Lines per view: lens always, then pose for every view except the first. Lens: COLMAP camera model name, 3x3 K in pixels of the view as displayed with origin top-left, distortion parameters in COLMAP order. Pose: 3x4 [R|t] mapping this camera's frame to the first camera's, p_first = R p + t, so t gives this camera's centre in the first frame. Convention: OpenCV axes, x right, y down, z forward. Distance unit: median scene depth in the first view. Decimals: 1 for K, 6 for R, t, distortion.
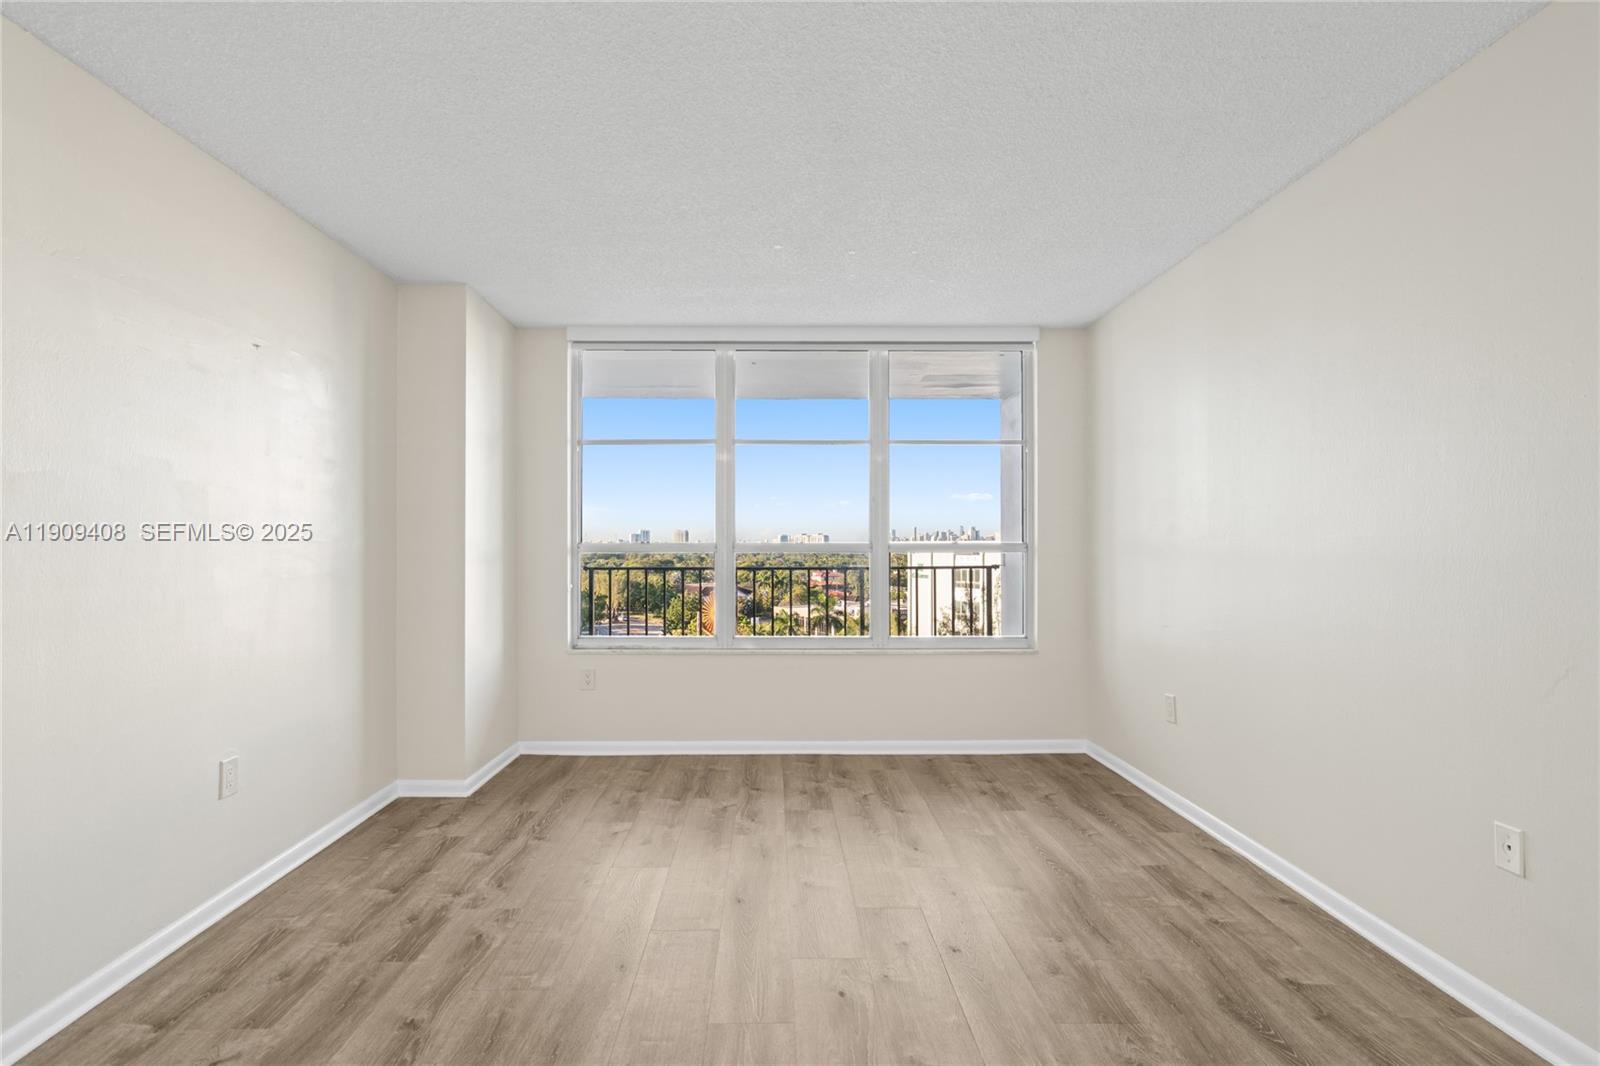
lens RADIAL K [[747.3, 0, 778.2], [0, 747.3, 544.0], [0, 0, 1]] dist [-0.012595, 0.008467]
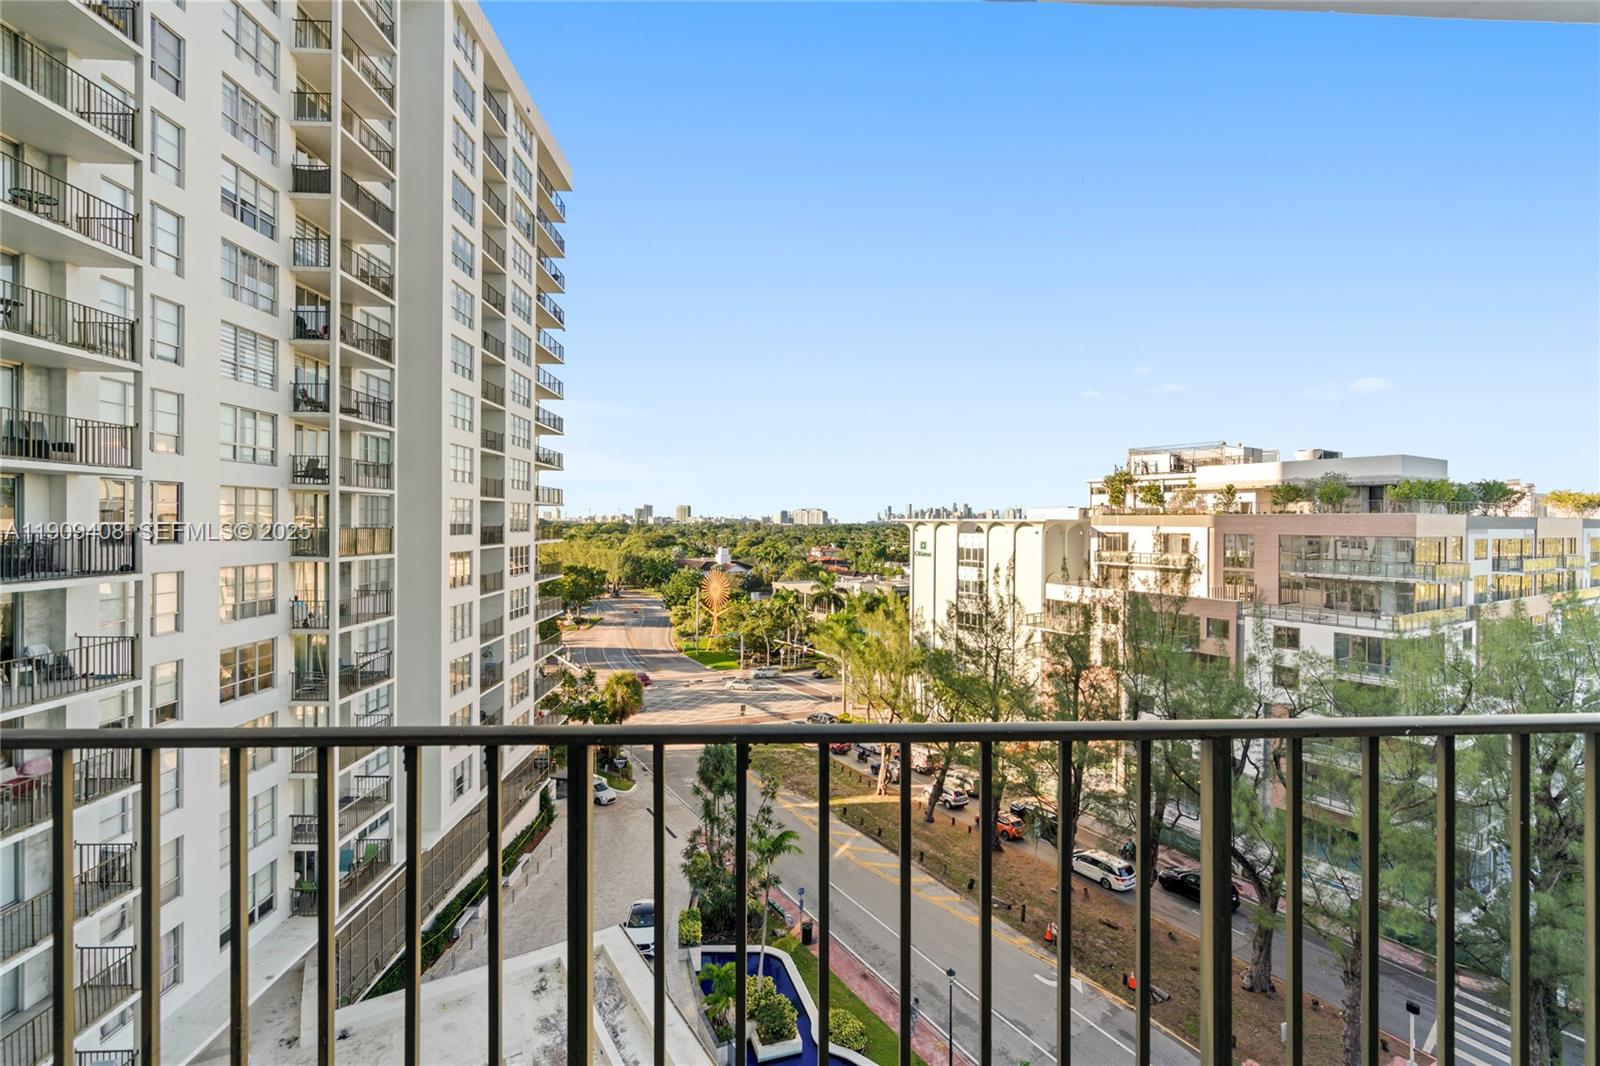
lens RADIAL K [[722.2, 0, 801.9], [0, 722.2, 525.4], [0, 0, 1]] dist [-0.008953, 0.005536]
pose [[0.999432, 0.006180, 0.033141, -0.041403], [-0.006451, 0.999947, 0.008069, -0.050434], [-0.033089, -0.008278, 0.999418, 1.215930]]
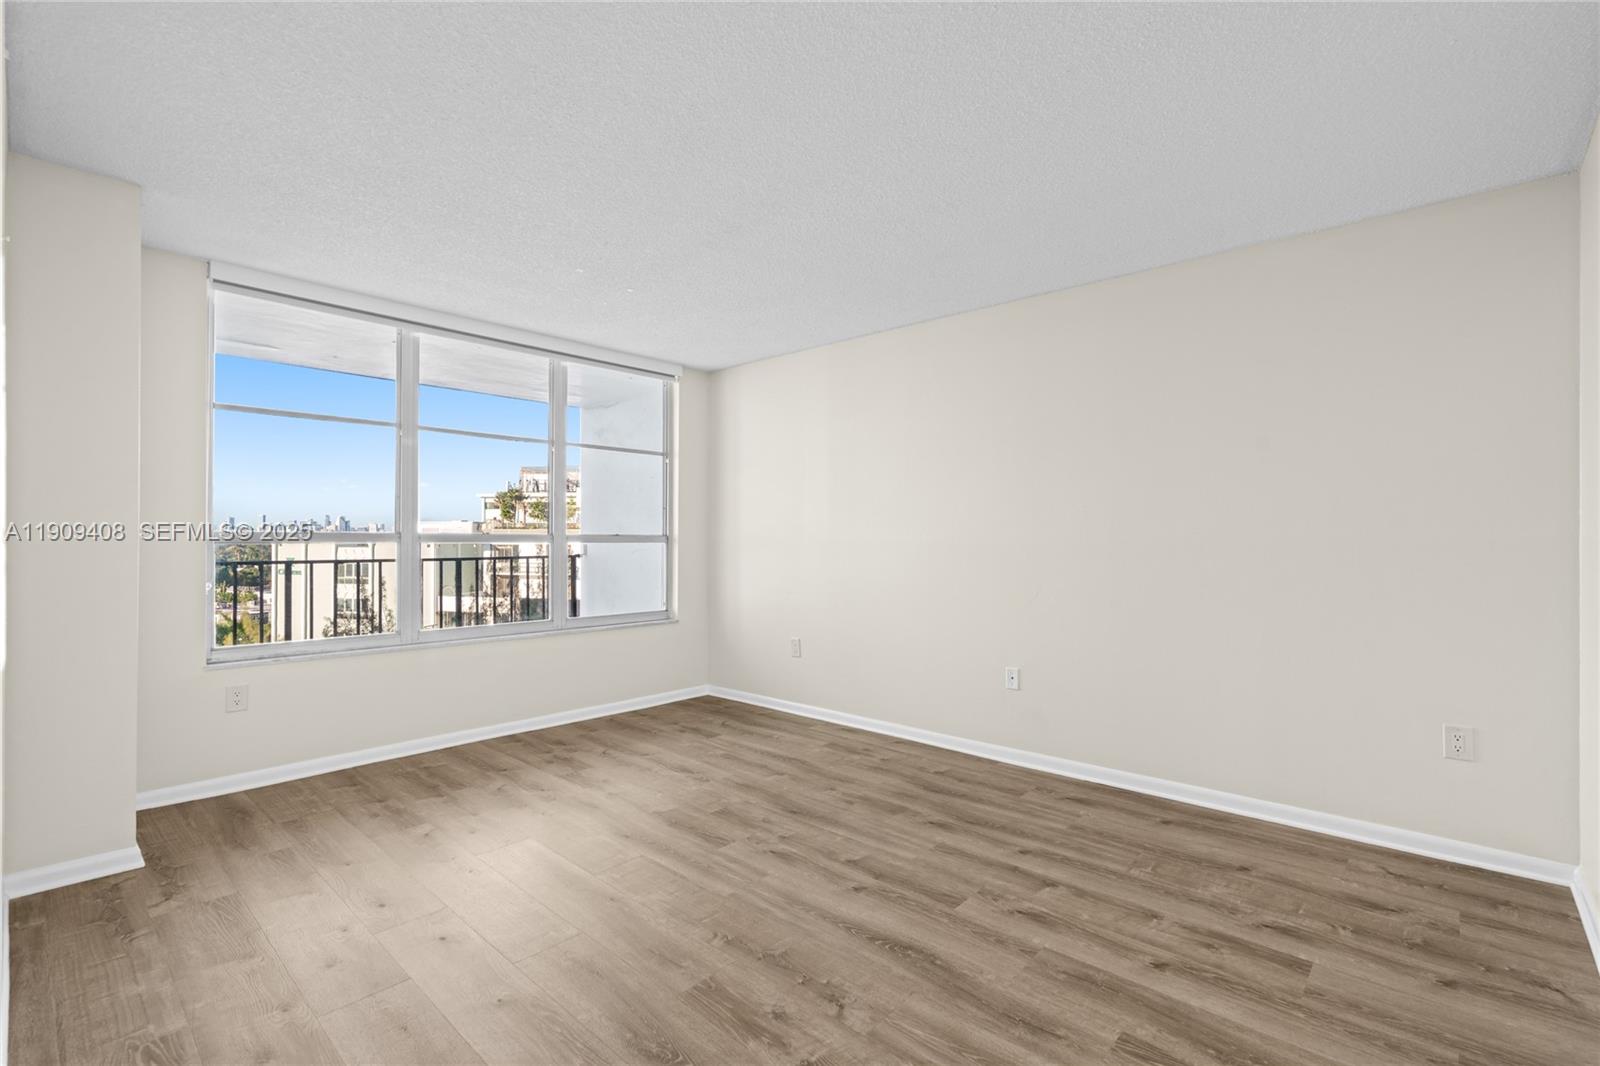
lens RADIAL K [[720.5, 0, 803.2], [0, 720.5, 526.9], [0, 0, 1]] dist [-0.012691, 0.006681]
pose [[0.676901, 0.015480, 0.735911, -0.449765], [-0.005746, 0.999860, -0.015747, 0.003510], [-0.736051, 0.006430, 0.676895, 0.014527]]
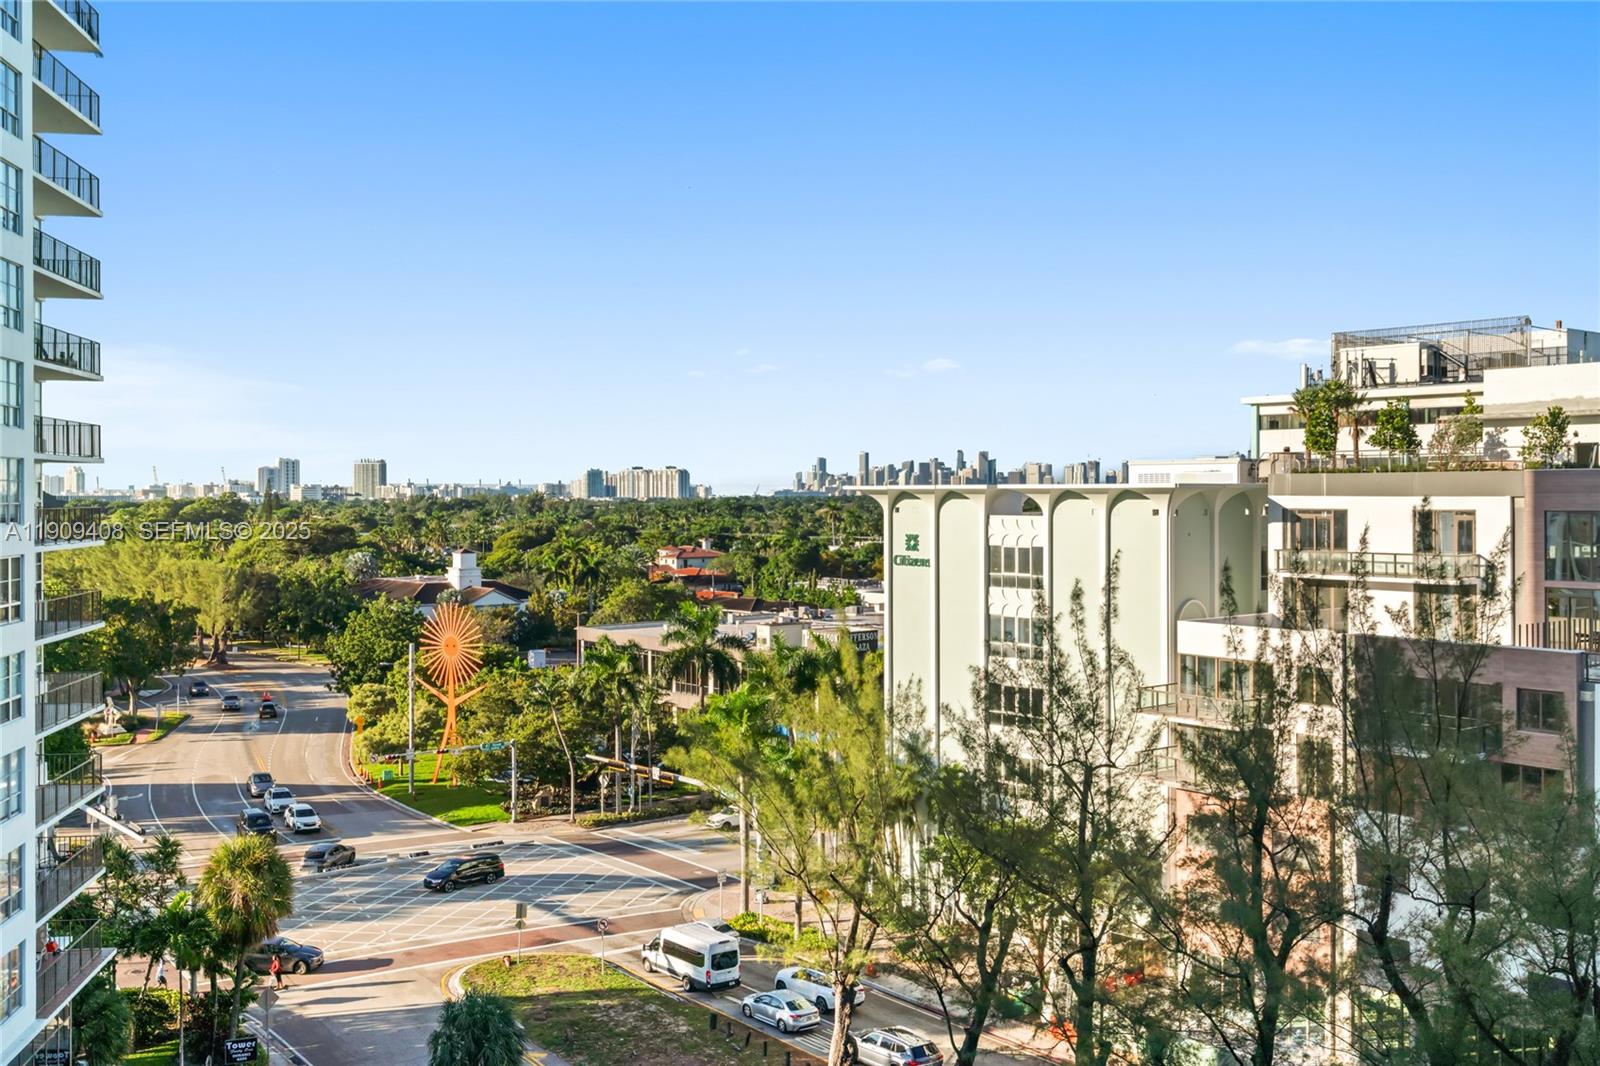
lens RADIAL K [[1562.0, 0, 791.4], [0, 1562.0, 494.2], [0, 0, 1]] dist [0.011203, -0.003642]
pose [[0.991011, -0.003706, 0.133728, -0.234522], [0.003197, 0.999987, 0.004015, -0.055593], [-0.133741, -0.003552, 0.991010, 1.569004]]
